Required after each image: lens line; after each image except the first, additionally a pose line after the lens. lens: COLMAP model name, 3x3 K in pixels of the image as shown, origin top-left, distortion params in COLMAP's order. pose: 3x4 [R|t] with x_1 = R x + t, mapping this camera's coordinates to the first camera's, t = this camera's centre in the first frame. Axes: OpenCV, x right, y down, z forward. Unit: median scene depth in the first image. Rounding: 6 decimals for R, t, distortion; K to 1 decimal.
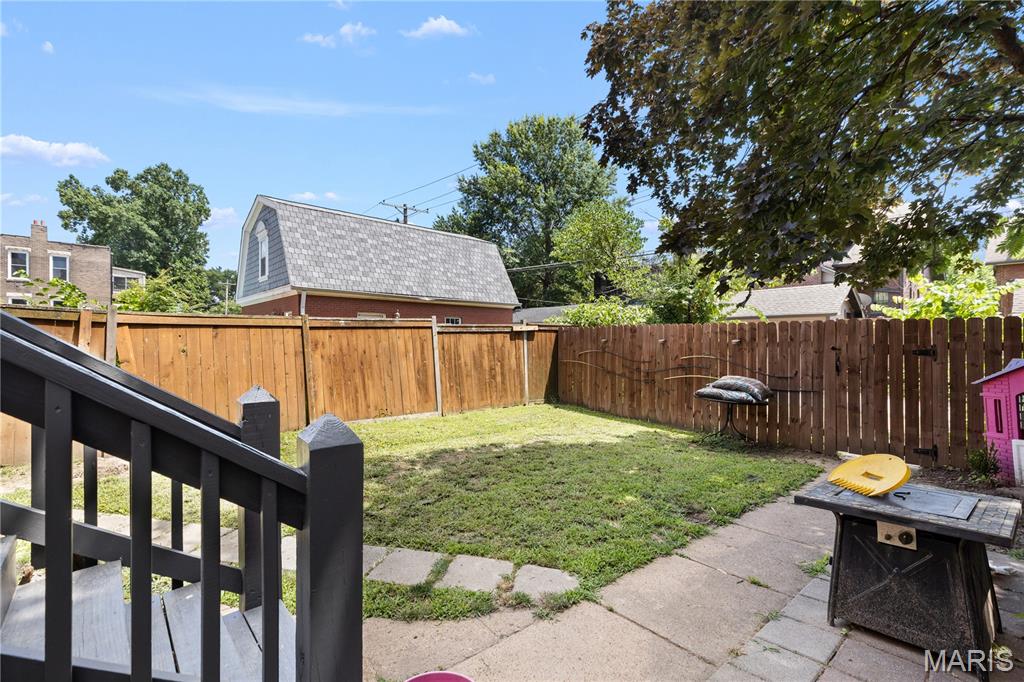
lens RADIAL K [[445.9, 0, 512.0], [0, 445.9, 341.0], [0, 0, 1]] dist [0.002990, -0.000098]
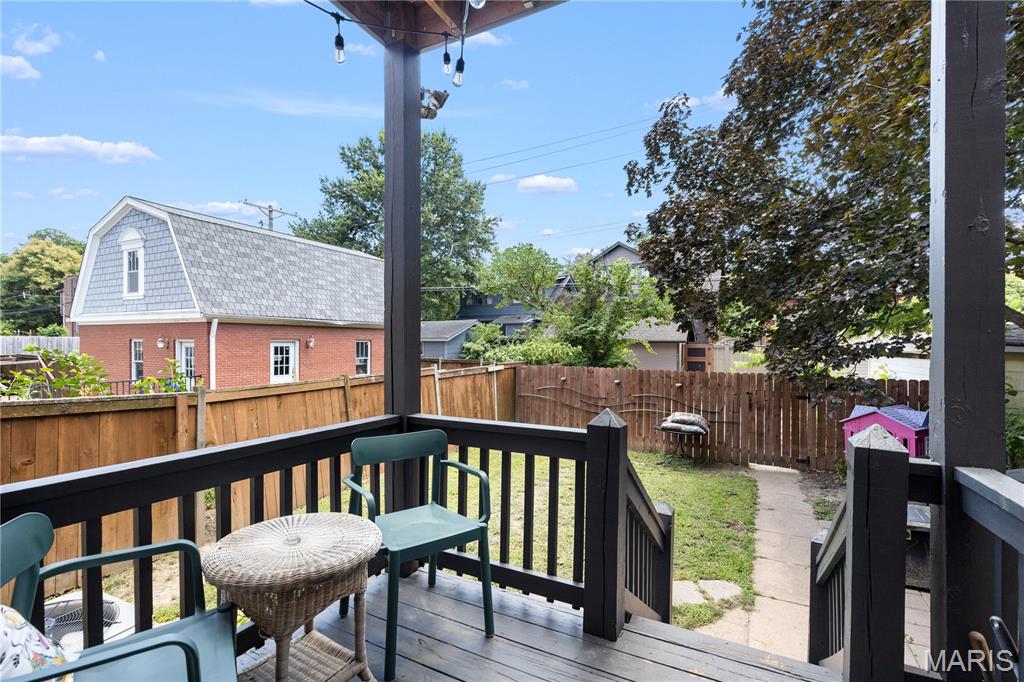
lens RADIAL K [[445.9, 0, 512.0], [0, 445.9, 341.0], [0, 0, 1]] dist [0.002990, -0.000098]
pose [[0.938580, 0.002786, 0.345051, -0.321430], [-0.000538, 0.999978, -0.006610, -0.090588], [-0.345062, 0.006018, 0.938561, -0.064735]]
